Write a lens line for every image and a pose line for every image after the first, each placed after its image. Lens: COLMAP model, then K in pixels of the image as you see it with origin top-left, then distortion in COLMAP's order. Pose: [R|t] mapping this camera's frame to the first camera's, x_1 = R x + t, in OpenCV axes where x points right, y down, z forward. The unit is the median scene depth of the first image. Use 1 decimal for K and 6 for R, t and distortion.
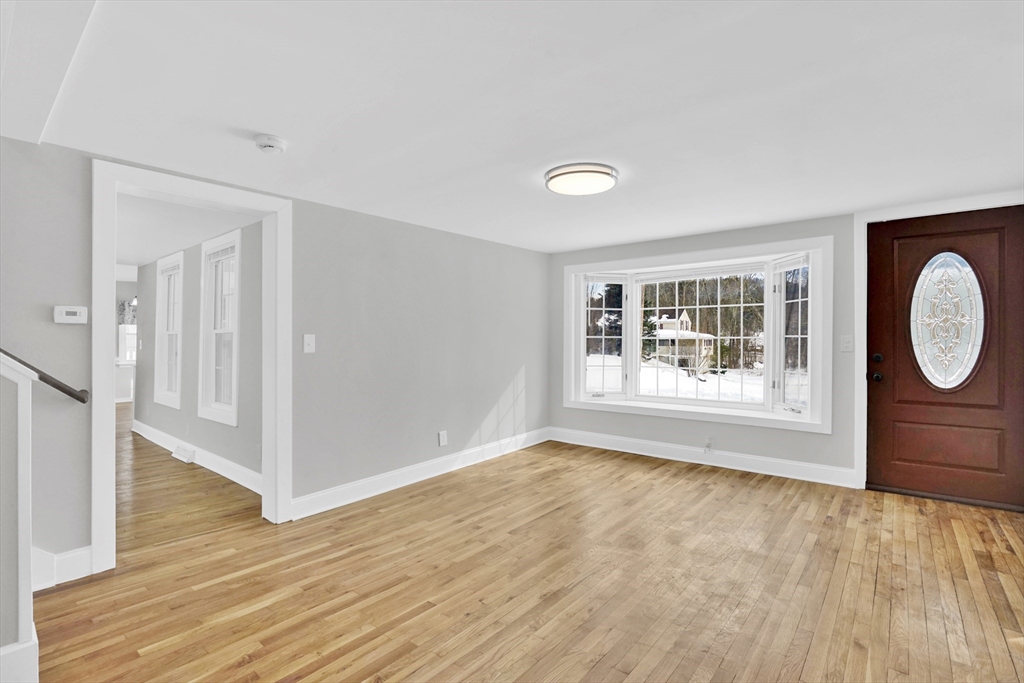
lens RADIAL K [[478.0, 0, 515.3], [0, 478.0, 333.3], [0, 0, 1]] dist [-0.051423, 0.017821]
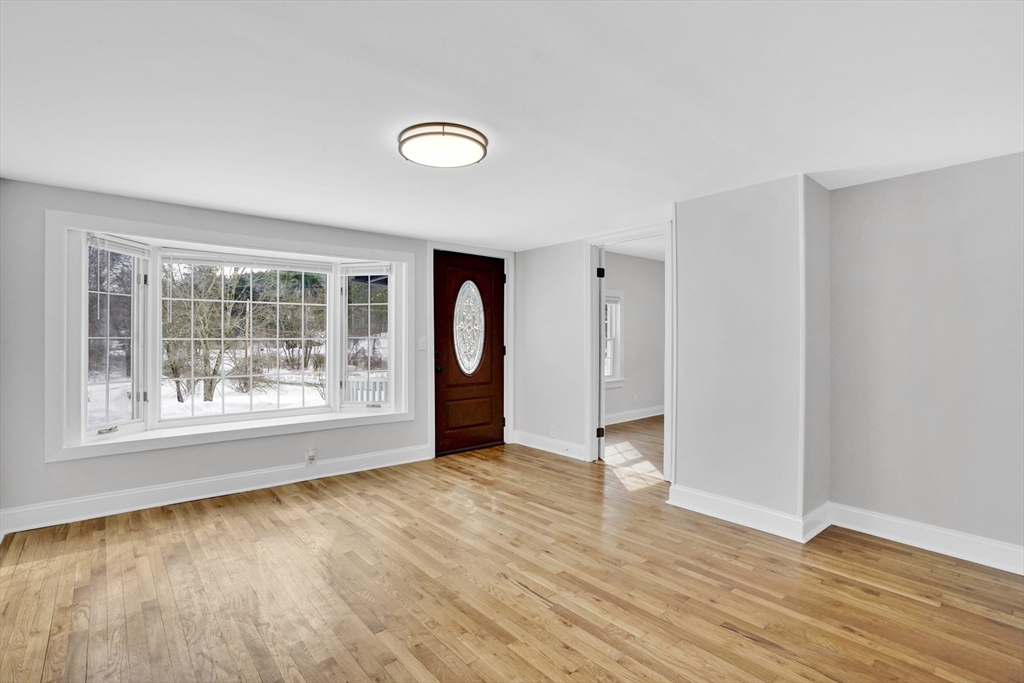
lens RADIAL K [[478.0, 0, 515.3], [0, 478.0, 333.3], [0, 0, 1]] dist [-0.051423, 0.017821]
pose [[0.167838, 0.015578, 0.985692, -0.543906], [-0.010603, 0.999846, -0.013996, 0.010629], [-0.985758, -0.008102, 0.167977, 0.608611]]
